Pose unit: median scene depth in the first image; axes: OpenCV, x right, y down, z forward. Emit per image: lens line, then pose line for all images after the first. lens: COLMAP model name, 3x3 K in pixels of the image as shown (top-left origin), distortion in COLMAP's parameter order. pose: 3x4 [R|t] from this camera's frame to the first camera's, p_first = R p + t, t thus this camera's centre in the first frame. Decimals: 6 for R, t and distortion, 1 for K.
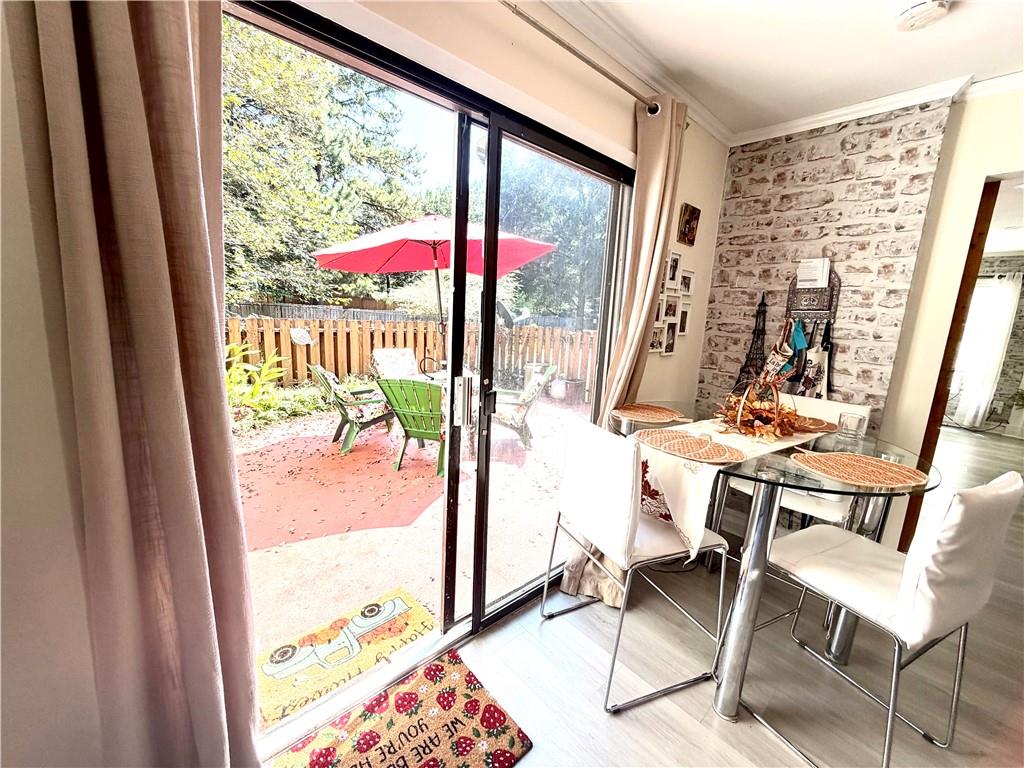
lens RADIAL K [[411.1, 0, 510.7], [0, 411.1, 390.7], [0, 0, 1]] dist [-0.001084, -0.000332]
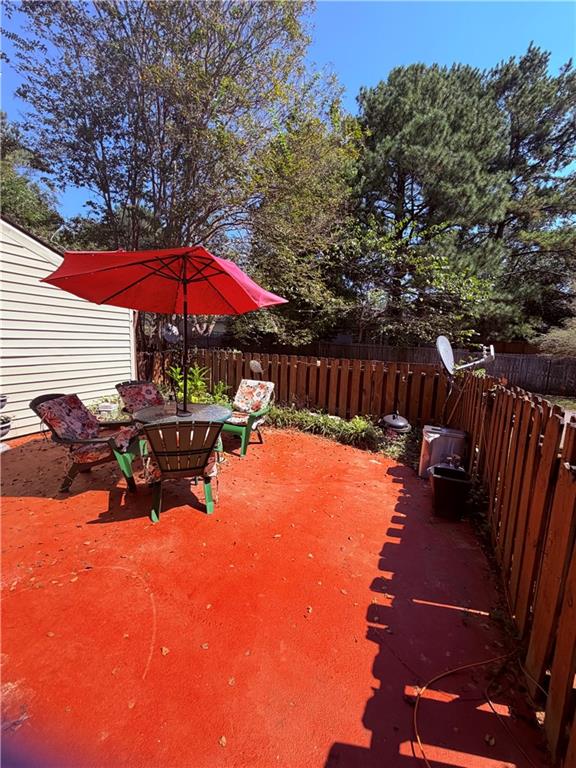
lens RADIAL K [[308.3, 0, 288.0], [0, 308.3, 384.0], [0, 0, 1]] dist [-0.001084, -0.000332]
pose [[0.429716, 0.096873, -0.897752, 0.415383], [-0.188473, 0.981952, 0.015744, -0.100424], [0.883075, 0.162437, 0.440219, 0.592502]]
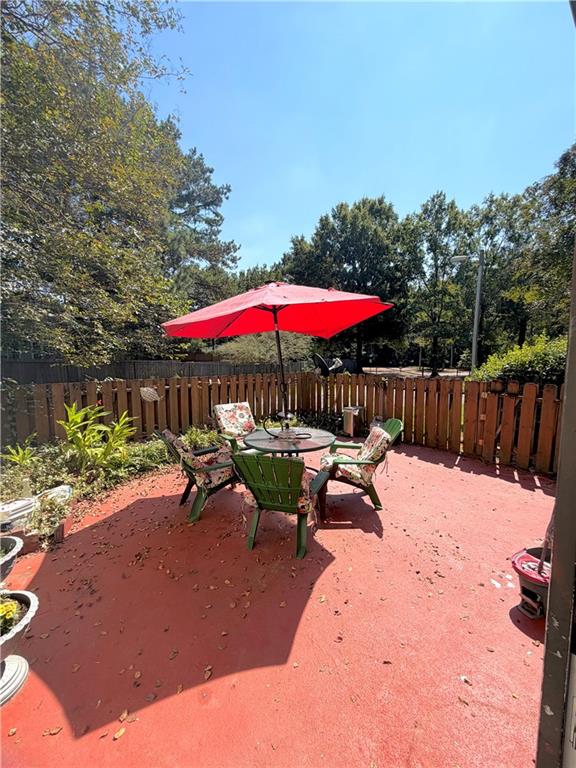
lens RADIAL K [[304.5, 0, 287.6], [0, 304.5, 381.3], [0, 0, 1]] dist [-0.000385, -0.000172]
pose [[0.998121, -0.044889, -0.041698, -0.081156], [0.040271, 0.993587, -0.105655, -0.055901], [0.046173, 0.103778, 0.993528, 0.155489]]
